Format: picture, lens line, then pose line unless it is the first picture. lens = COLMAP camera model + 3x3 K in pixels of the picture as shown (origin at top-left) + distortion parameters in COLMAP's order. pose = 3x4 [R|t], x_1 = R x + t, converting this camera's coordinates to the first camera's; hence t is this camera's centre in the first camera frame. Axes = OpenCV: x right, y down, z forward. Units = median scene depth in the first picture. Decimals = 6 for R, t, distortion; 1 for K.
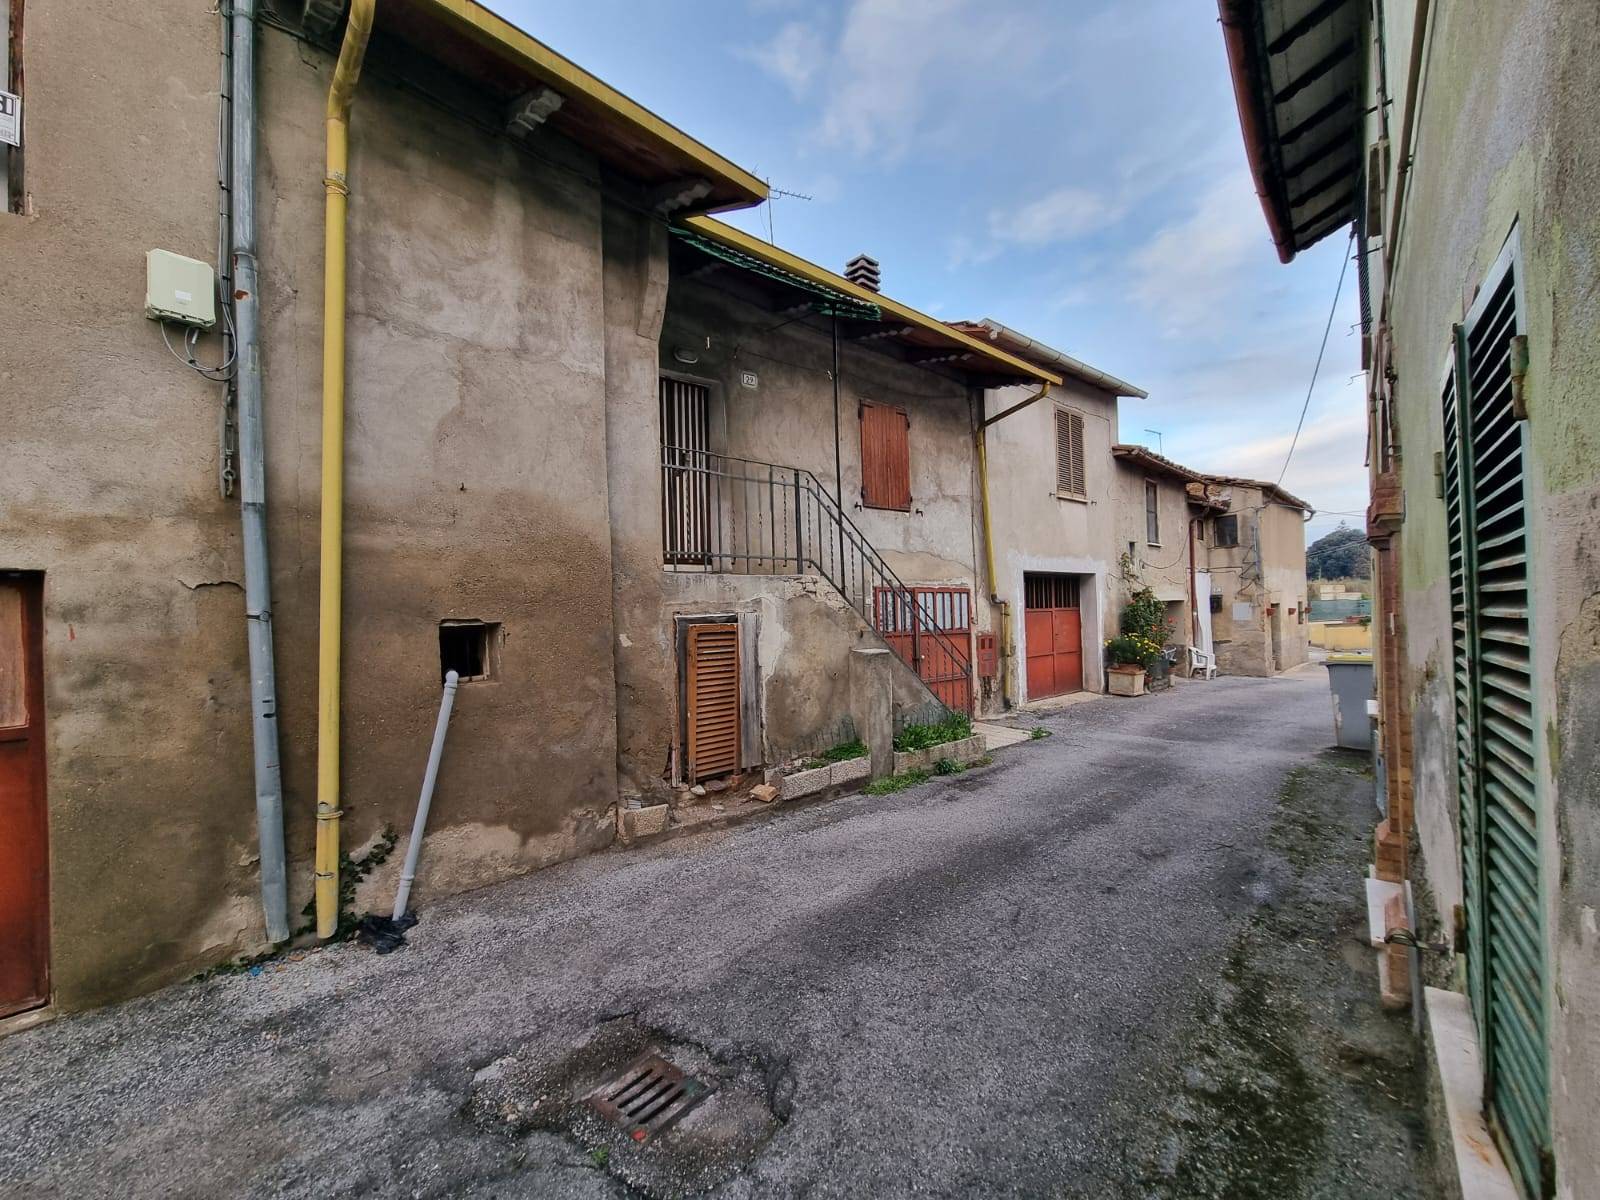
lens RADIAL K [[659.9, 0, 803.9], [0, 659.9, 613.4], [0, 0, 1]] dist [-0.003341, 0.001054]
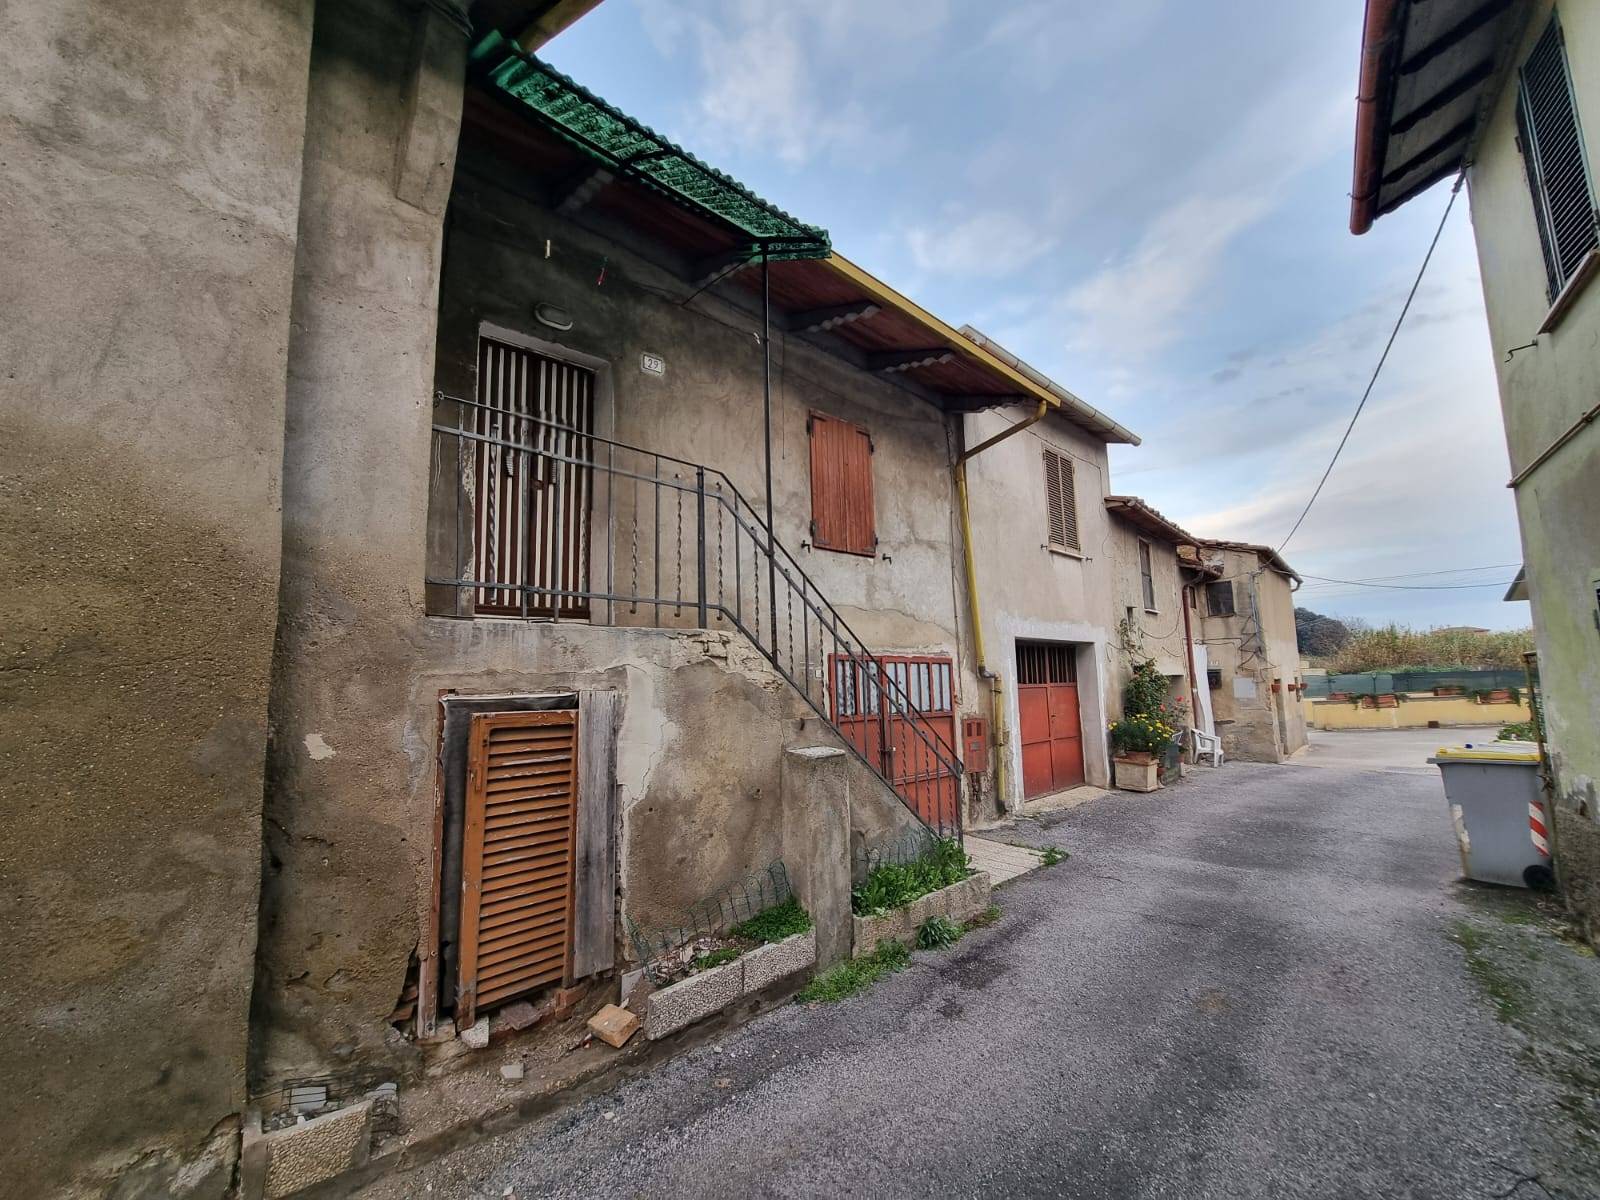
lens RADIAL K [[655.2, 0, 802.8], [0, 655.2, 614.6], [0, 0, 1]] dist [-0.002631, 0.000147]
pose [[0.998678, 0.009432, 0.050532, 0.058461], [-0.003802, 0.993882, -0.110386, -0.004564], [-0.051264, 0.110048, 0.992603, 0.381457]]
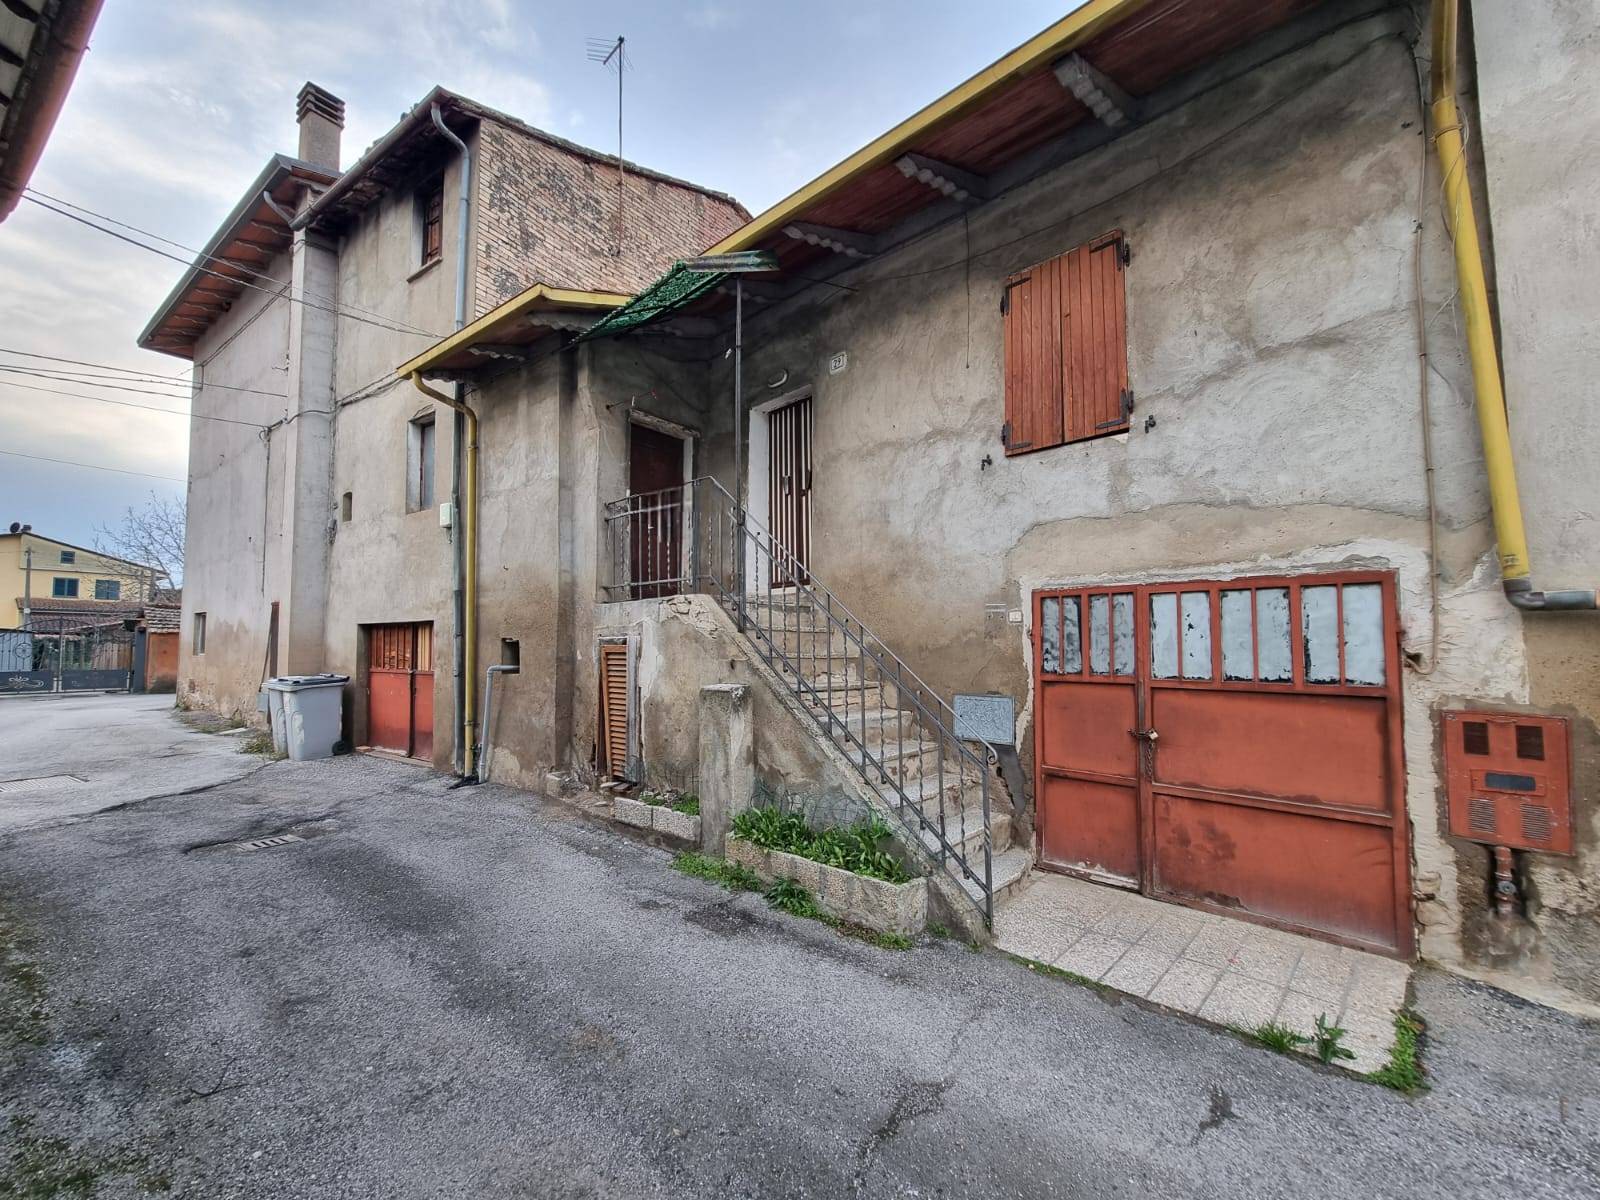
lens RADIAL K [[655.2, 0, 802.8], [0, 655.2, 614.6], [0, 0, 1]] dist [-0.002631, 0.000147]
pose [[0.099421, -0.024077, -0.994754, 0.919321], [-0.001383, 0.999703, -0.024335, -0.008821], [0.995045, 0.003795, 0.099358, 1.071140]]
